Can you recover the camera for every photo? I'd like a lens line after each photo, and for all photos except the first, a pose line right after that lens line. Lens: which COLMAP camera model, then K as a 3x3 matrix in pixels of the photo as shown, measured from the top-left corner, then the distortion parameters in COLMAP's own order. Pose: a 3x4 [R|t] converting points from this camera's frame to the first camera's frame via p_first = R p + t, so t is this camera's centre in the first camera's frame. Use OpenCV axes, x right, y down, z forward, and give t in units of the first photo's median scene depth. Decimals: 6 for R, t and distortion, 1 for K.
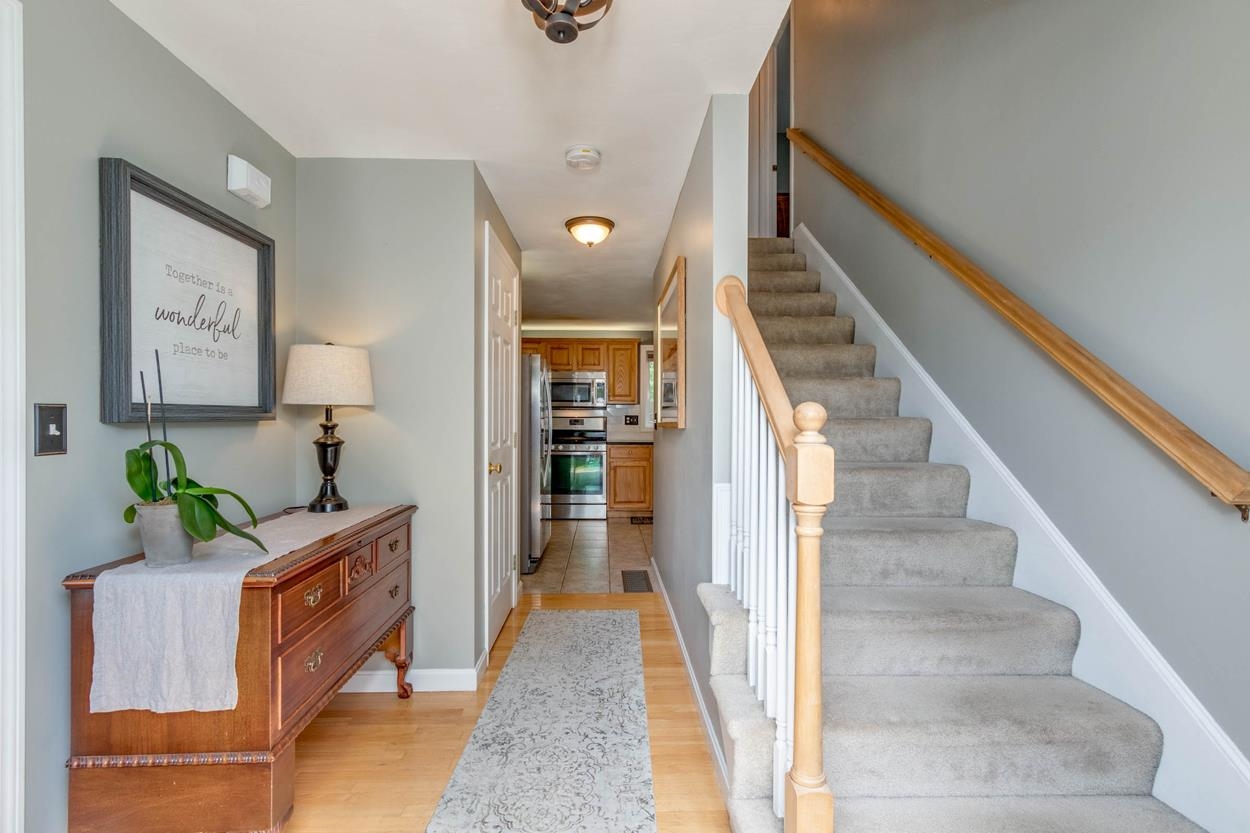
lens RADIAL K [[568.5, 0, 625.0], [0, 568.5, 423.1], [0, 0, 1]] dist [0.005129, -0.000916]
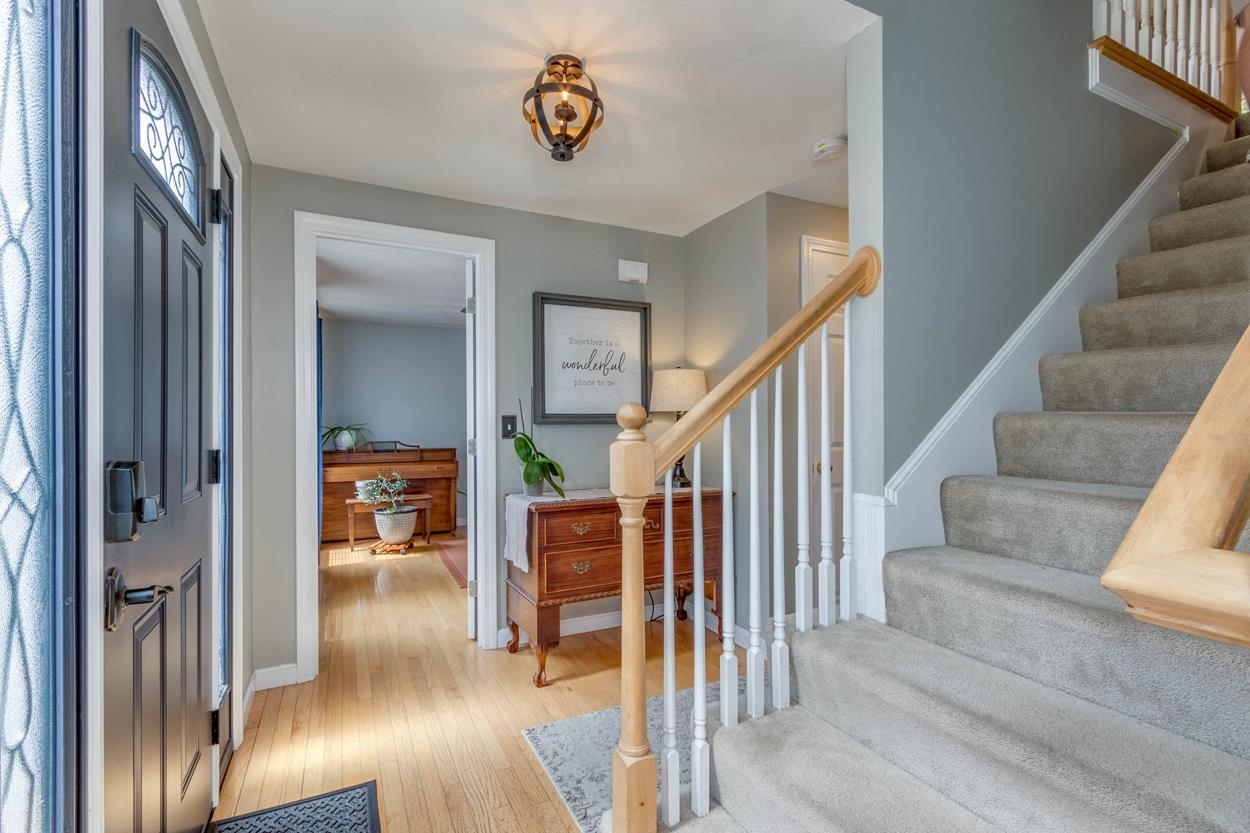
lens RADIAL K [[568.5, 0, 632.0], [0, 568.5, 420.4], [0, 0, 1]] dist [0.005129, -0.000916]
pose [[0.436669, -0.014399, -0.899507, 0.825515], [0.001711, 0.999883, -0.015175, 0.013757], [0.899621, 0.005088, 0.436642, 0.345595]]
